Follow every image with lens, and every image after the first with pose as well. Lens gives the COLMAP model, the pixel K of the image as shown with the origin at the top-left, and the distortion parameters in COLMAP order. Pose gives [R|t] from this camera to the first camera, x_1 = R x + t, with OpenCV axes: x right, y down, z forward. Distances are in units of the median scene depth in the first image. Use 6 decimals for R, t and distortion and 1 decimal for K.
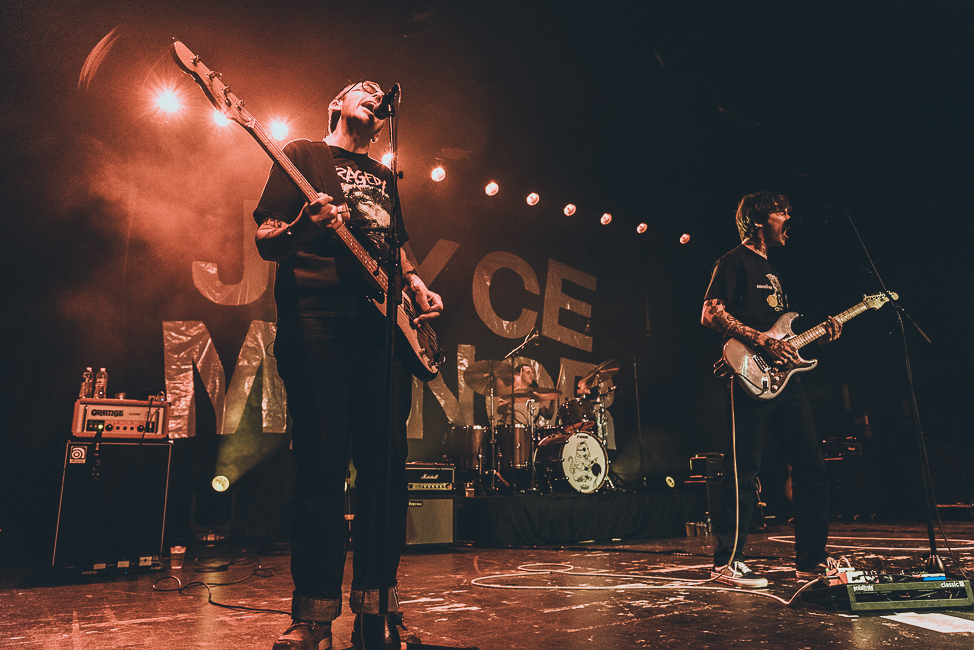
lens RADIAL K [[654.3, 0, 487.0], [0, 654.3, 325.0], [0, 0, 1]] dist [0.008258, -0.001614]
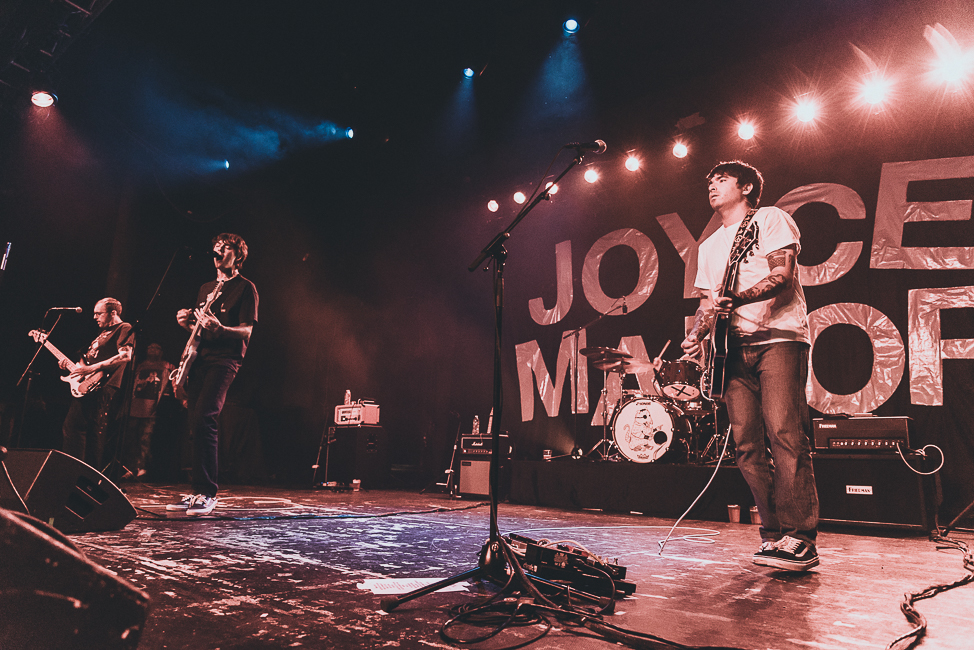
lens RADIAL K [[654.3, 0, 487.0], [0, 654.3, 325.0], [0, 0, 1]] dist [0.008258, -0.001614]
pose [[0.330561, -0.182943, -0.925884, 0.964077], [0.190732, 0.973740, -0.124303, 0.134864], [0.924311, -0.135506, 0.356774, 0.471691]]
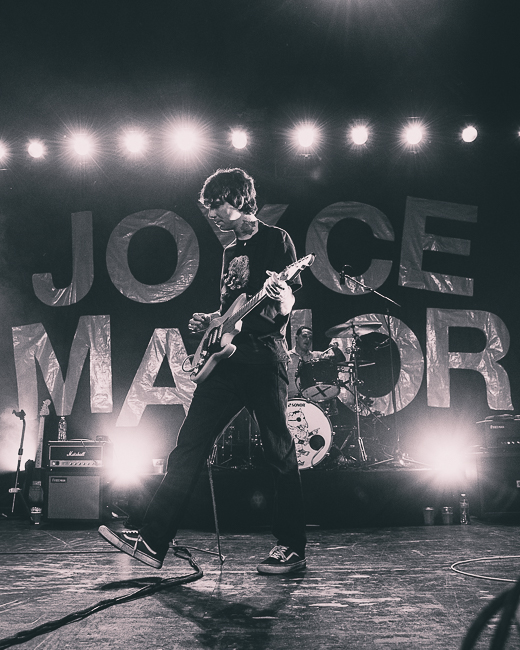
lens RADIAL K [[653.3, 0, 232.5], [0, 653.3, 326.1], [0, 0, 1]] dist [-0.107130, 0.006166]
pose [[0.830595, -0.122561, -0.543223, 0.548543], [0.142039, 0.989842, -0.006147, 0.063204], [0.538458, -0.072053, 0.839566, 0.253309]]
